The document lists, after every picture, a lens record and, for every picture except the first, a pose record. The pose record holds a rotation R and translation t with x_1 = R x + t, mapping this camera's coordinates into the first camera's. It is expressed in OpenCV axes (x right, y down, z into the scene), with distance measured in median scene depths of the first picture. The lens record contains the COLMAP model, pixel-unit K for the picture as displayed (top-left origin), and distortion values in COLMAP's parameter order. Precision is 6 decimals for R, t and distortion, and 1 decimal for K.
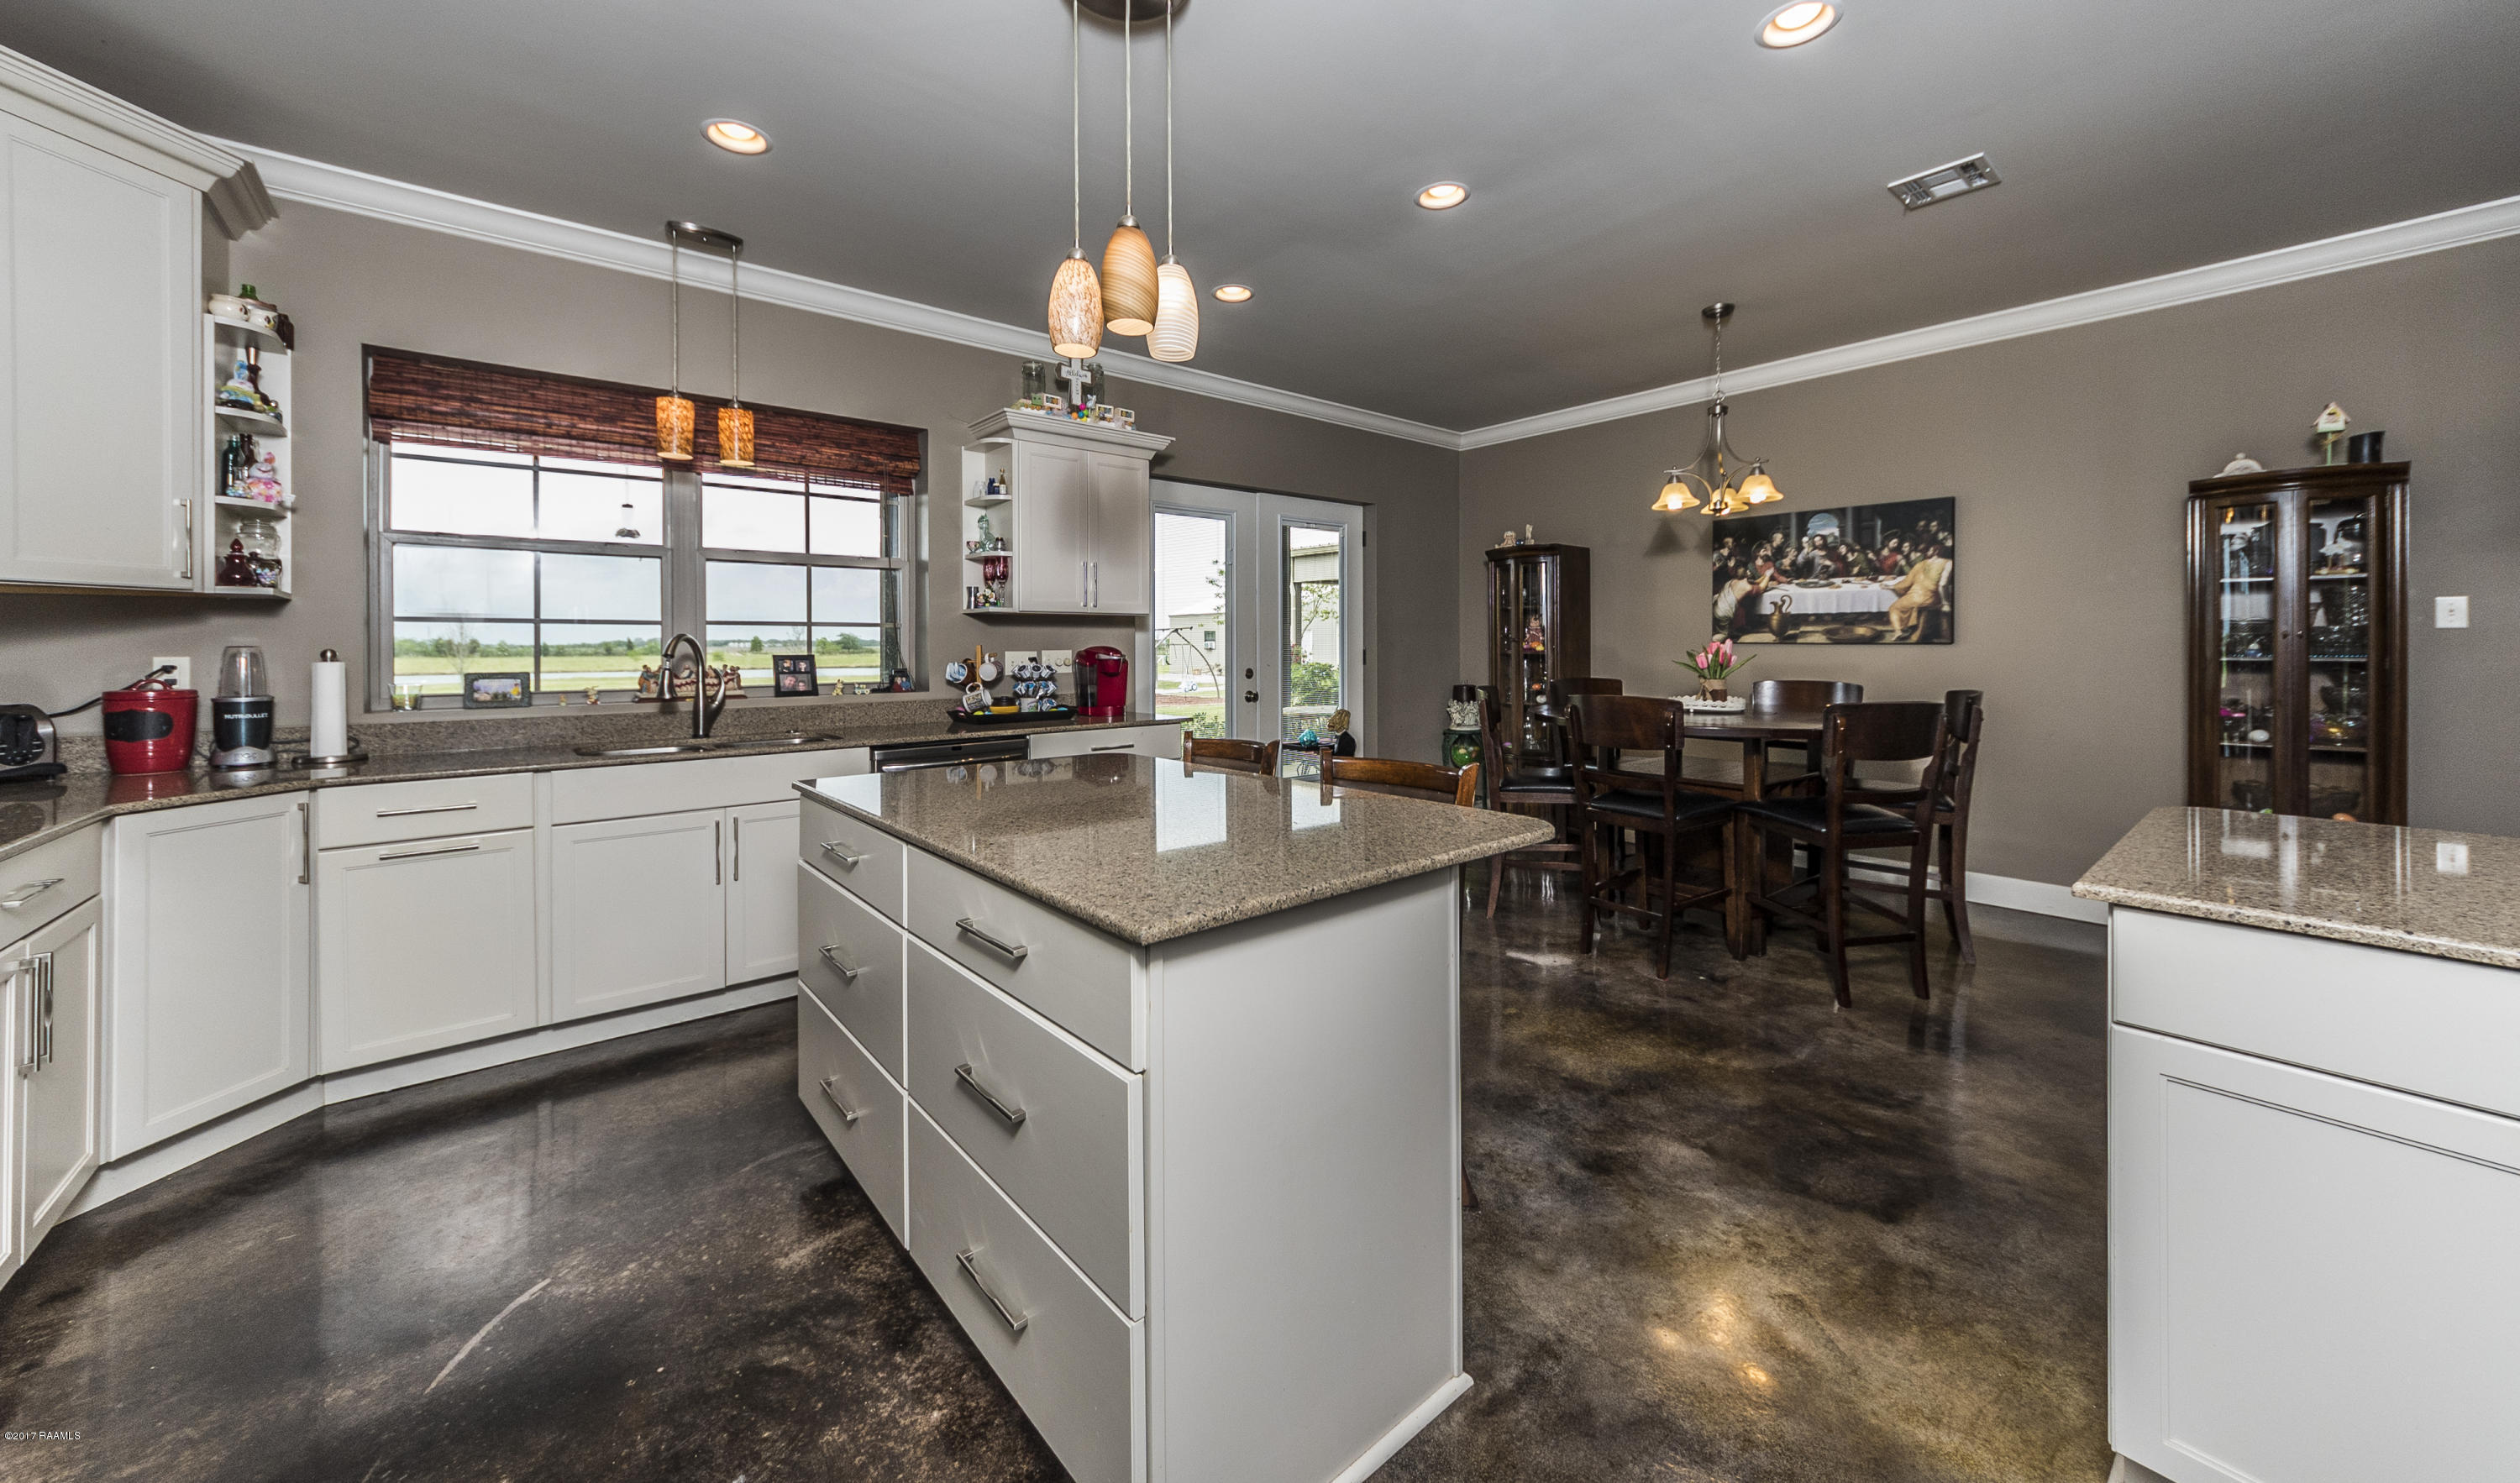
lens RADIAL K [[894.6, 0, 1259.9], [0, 894.6, 646.2], [0, 0, 1]] dist [-0.001338, -0.000173]
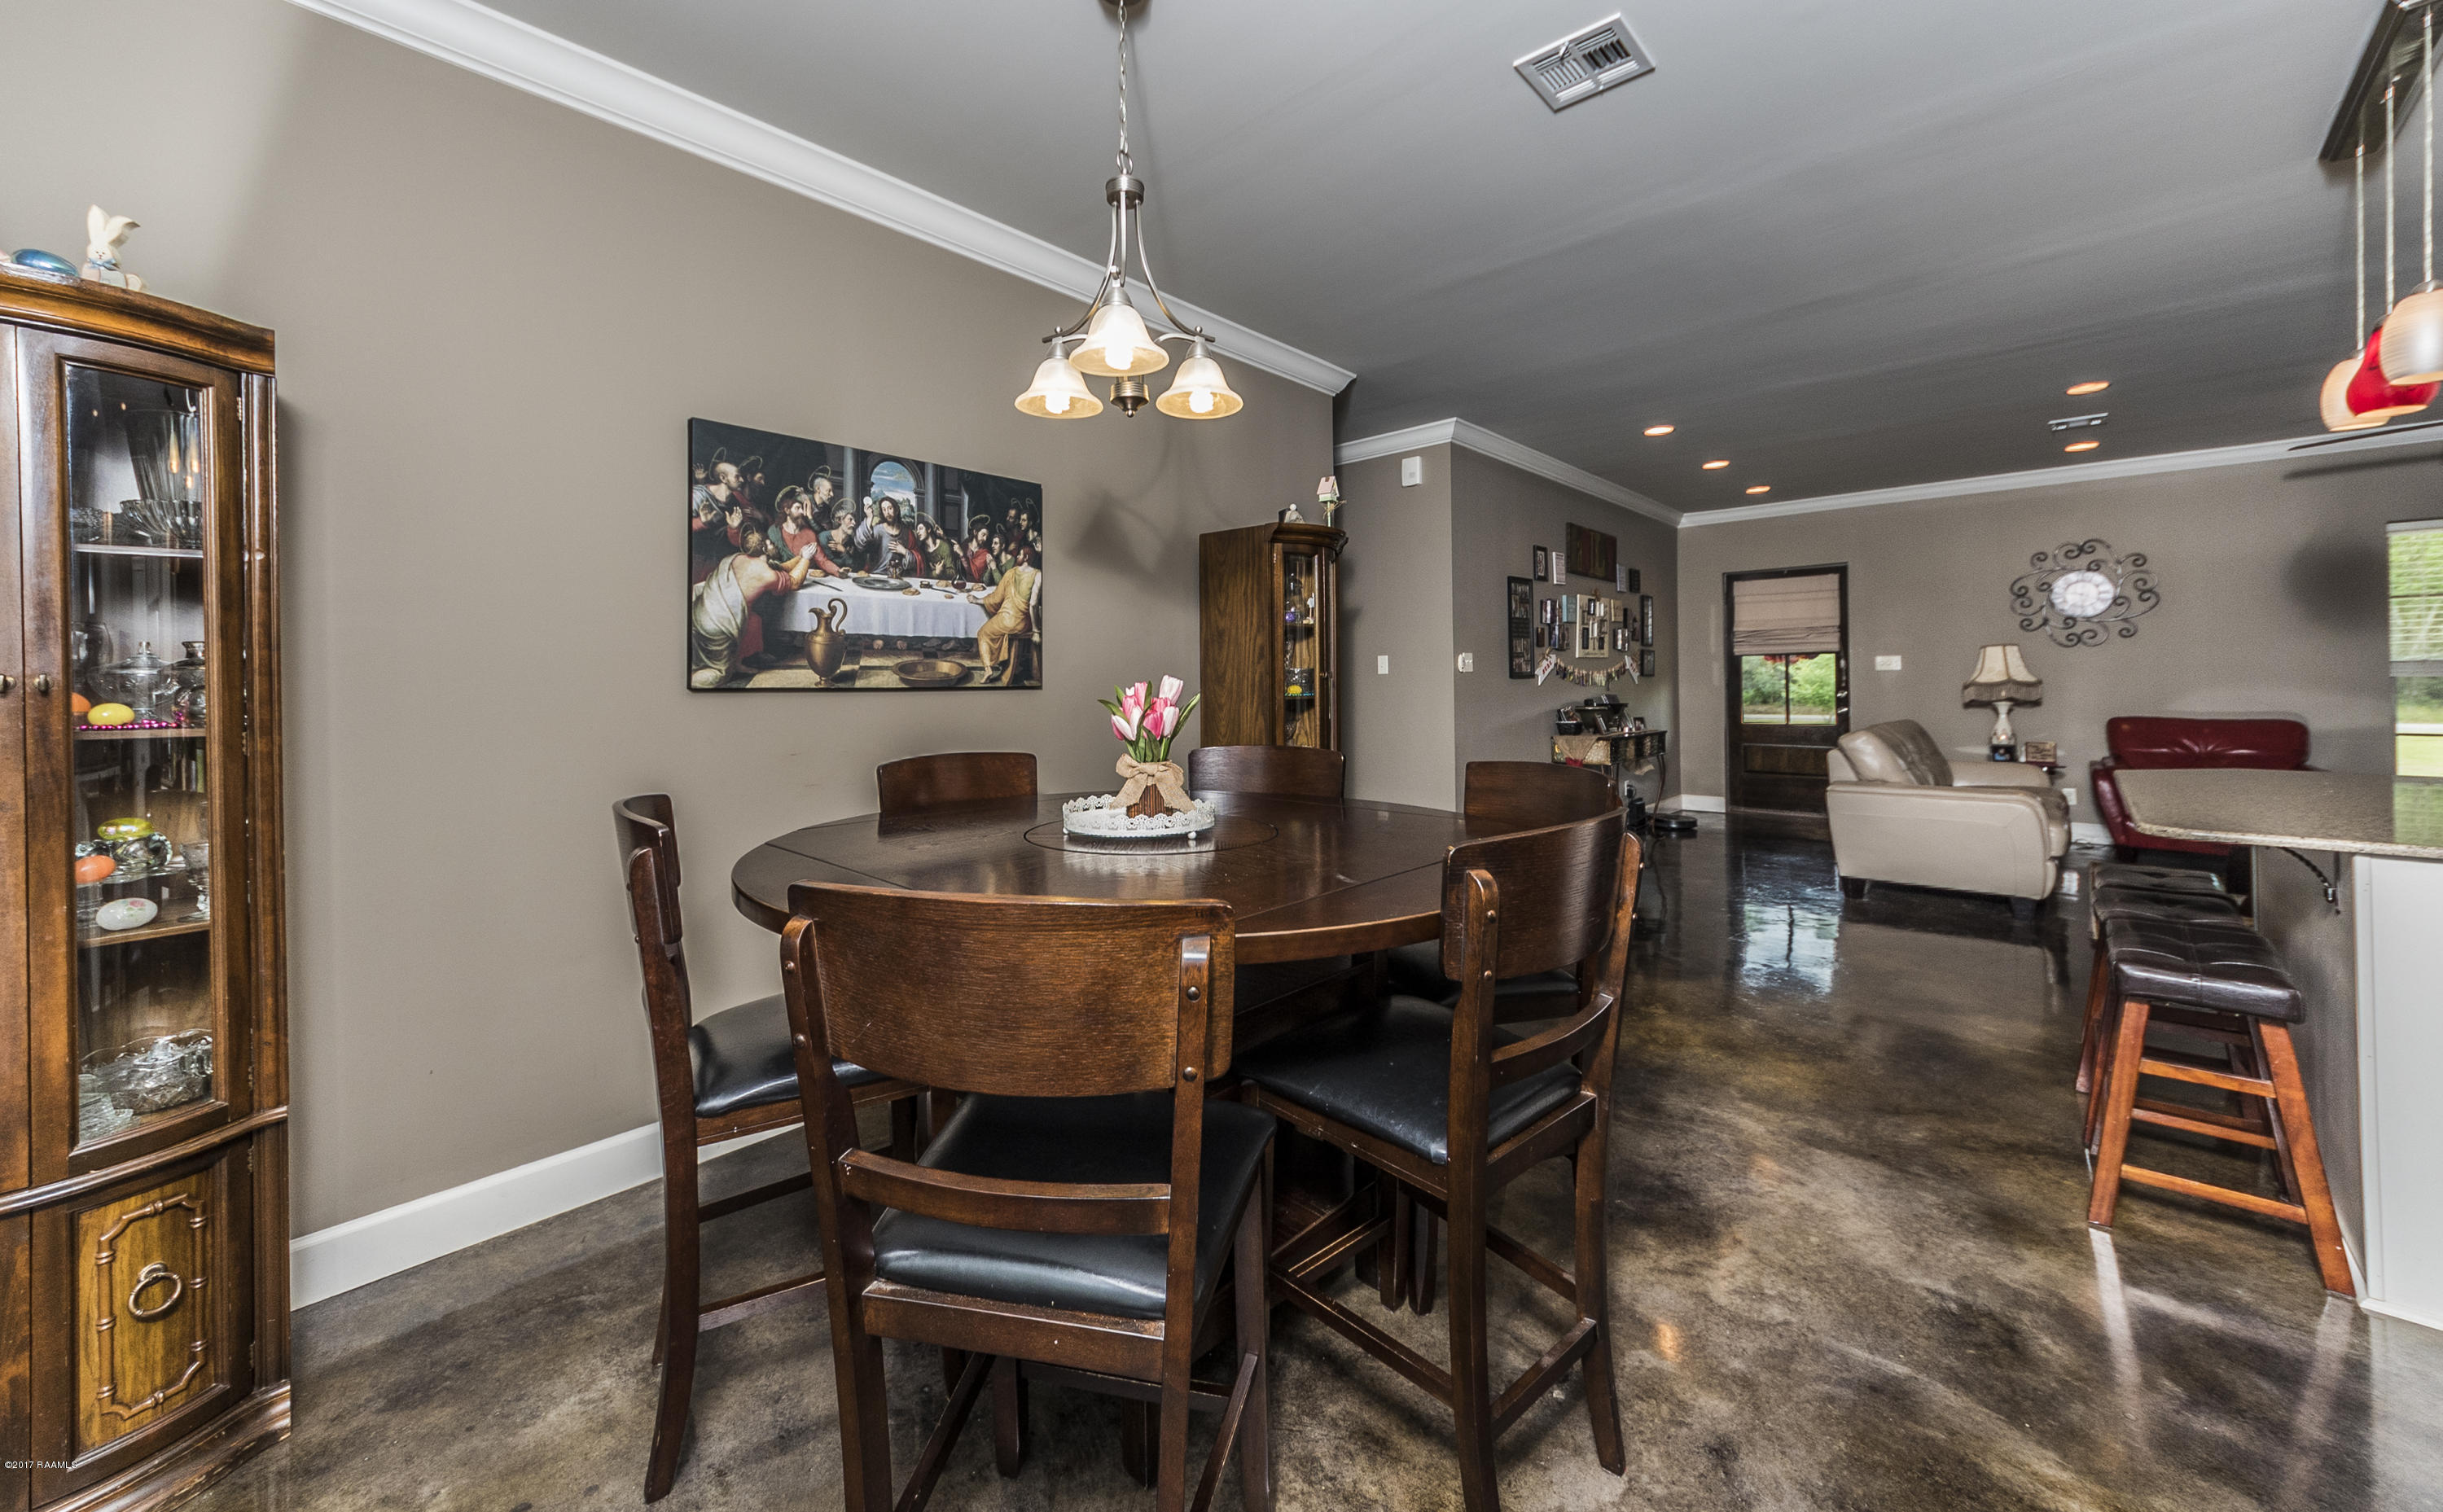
lens RADIAL K [[912.2, 0, 1194.0], [0, 912.2, 683.2], [0, 0, 1]] dist [0.010869, -0.000199]
pose [[-0.111668, 0.003189, 0.993740, 0.025595], [0.014236, 0.999897, -0.001609, -0.002987], [-0.993644, 0.013968, -0.111702, 0.927296]]
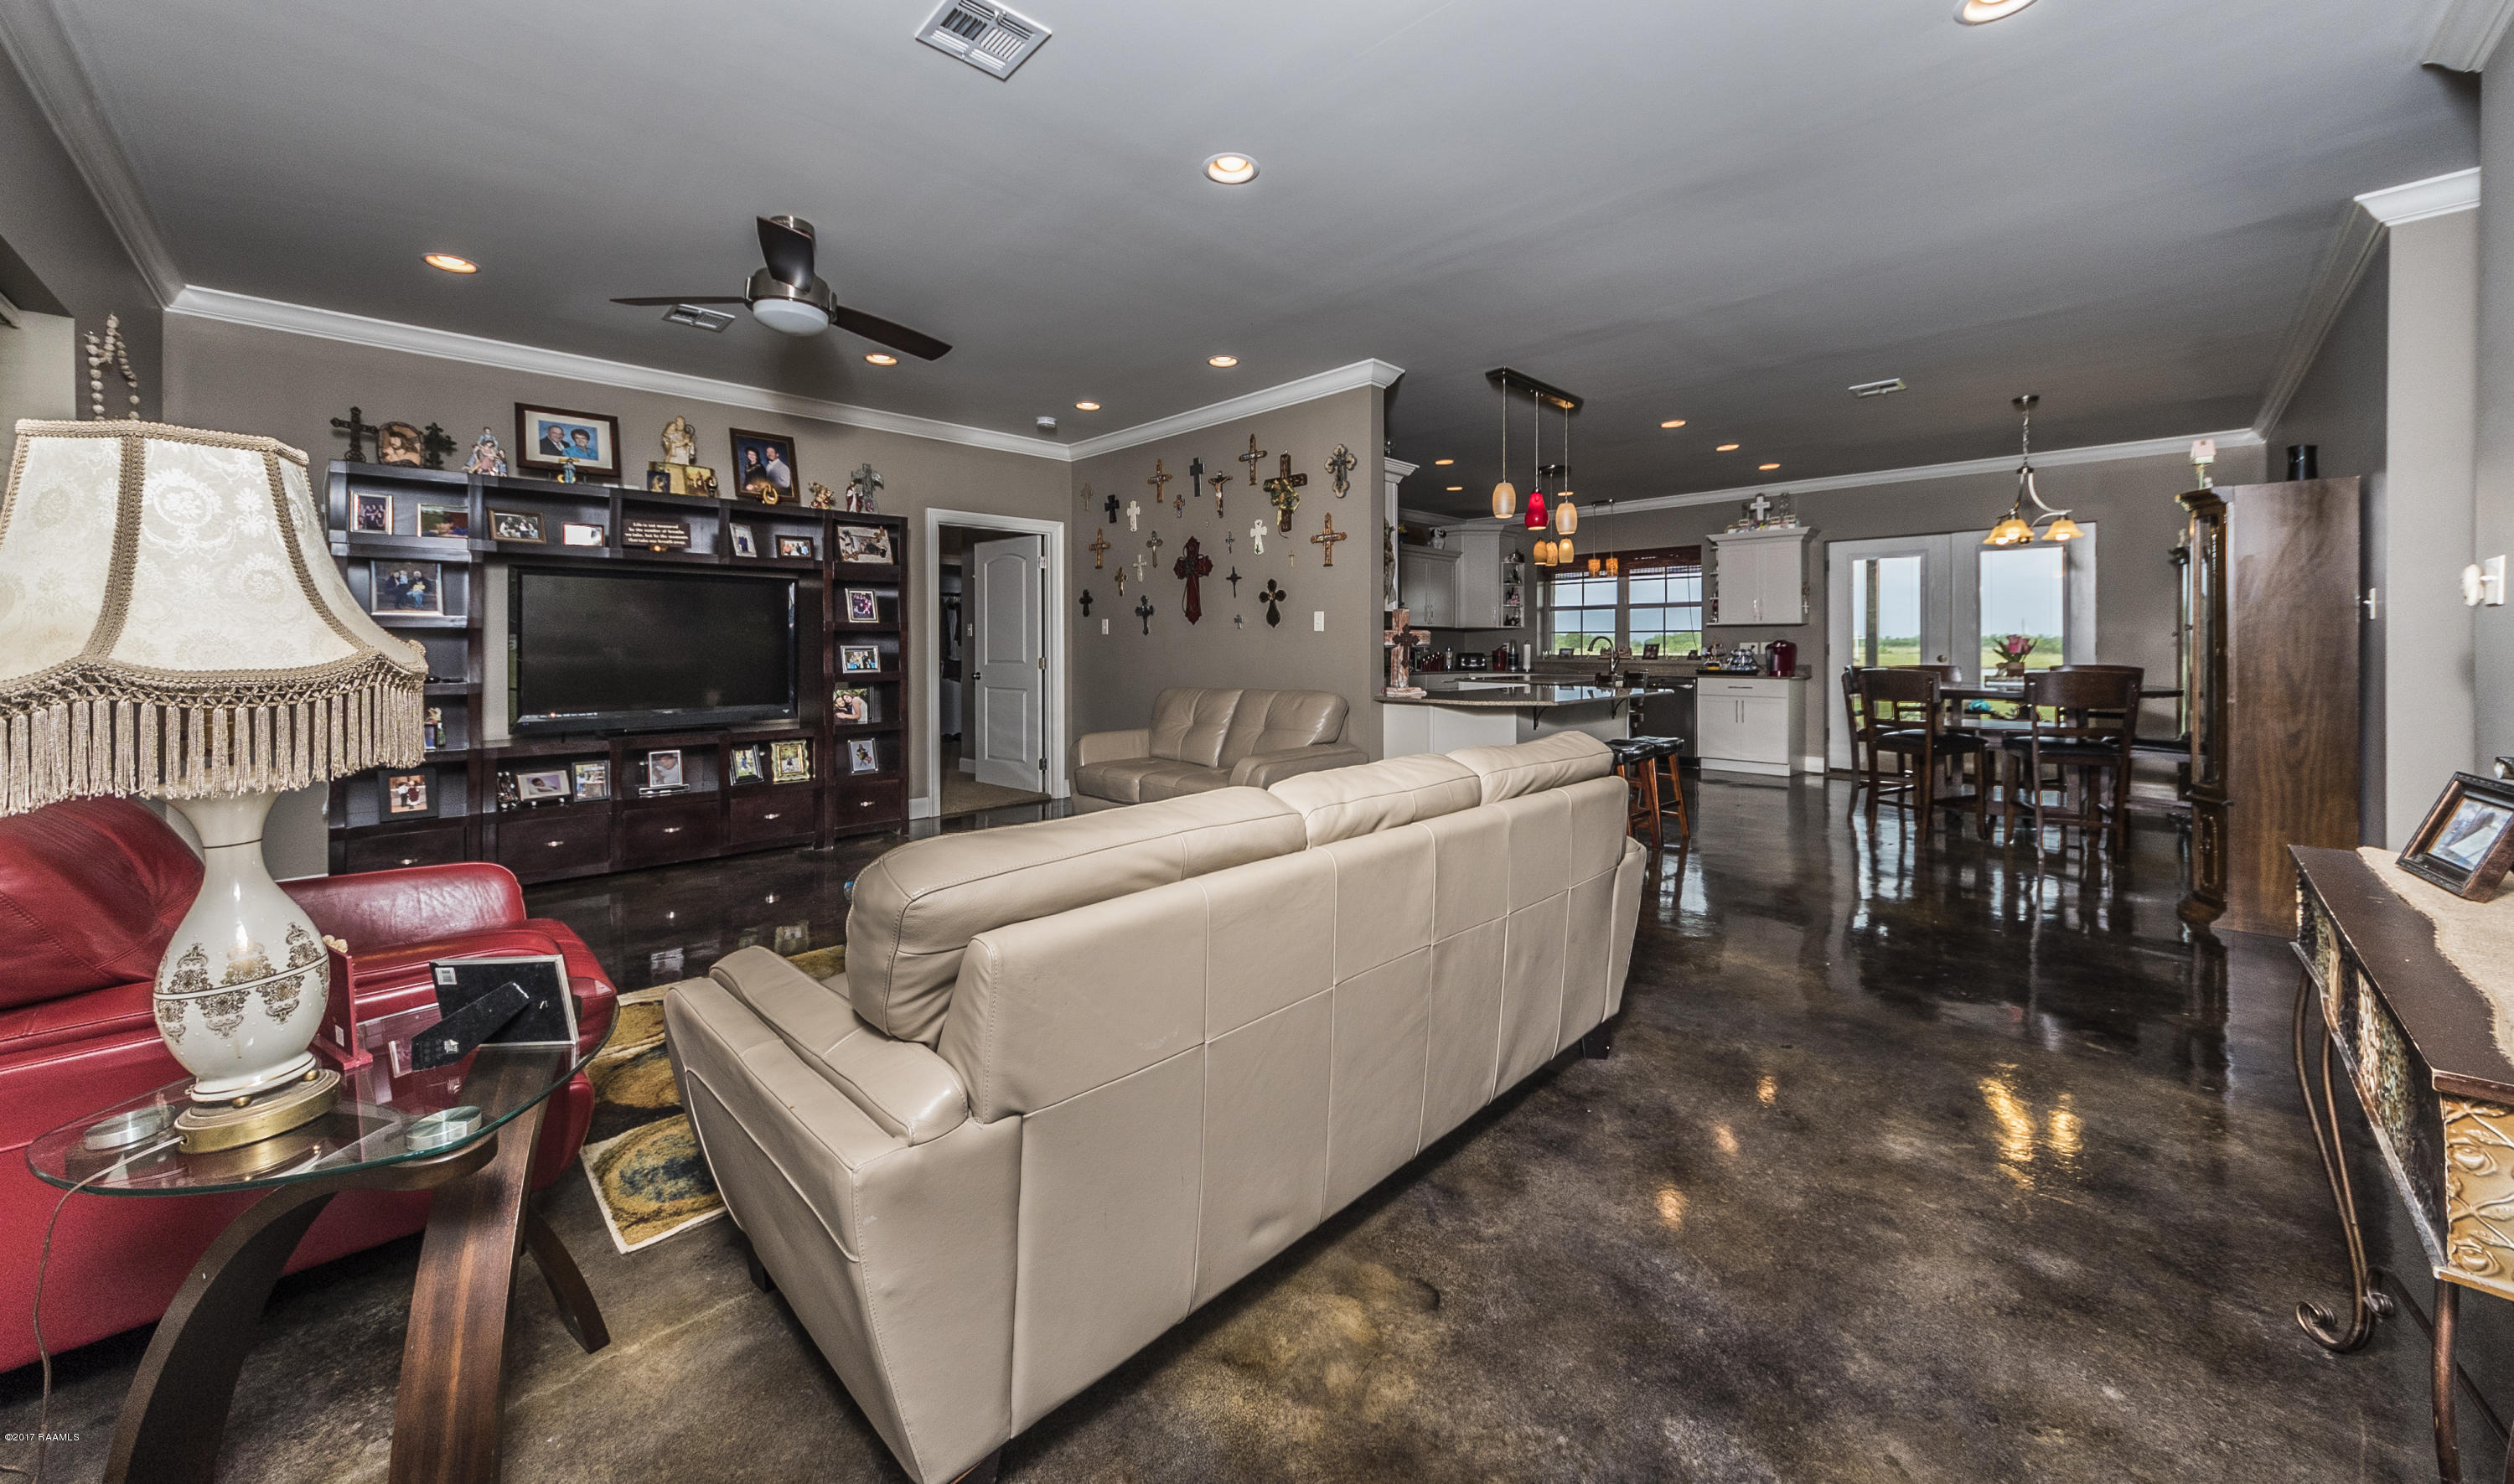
lens RADIAL K [[892.5, 0, 1256.9], [0, 892.5, 646.9], [0, 0, 1]] dist [-0.001338, -0.000173]
pose [[0.088353, 0.006333, -0.996069, 1.636123], [0.000194, 0.999980, 0.006375, 0.002929], [0.996089, -0.000756, 0.088350, -0.298703]]
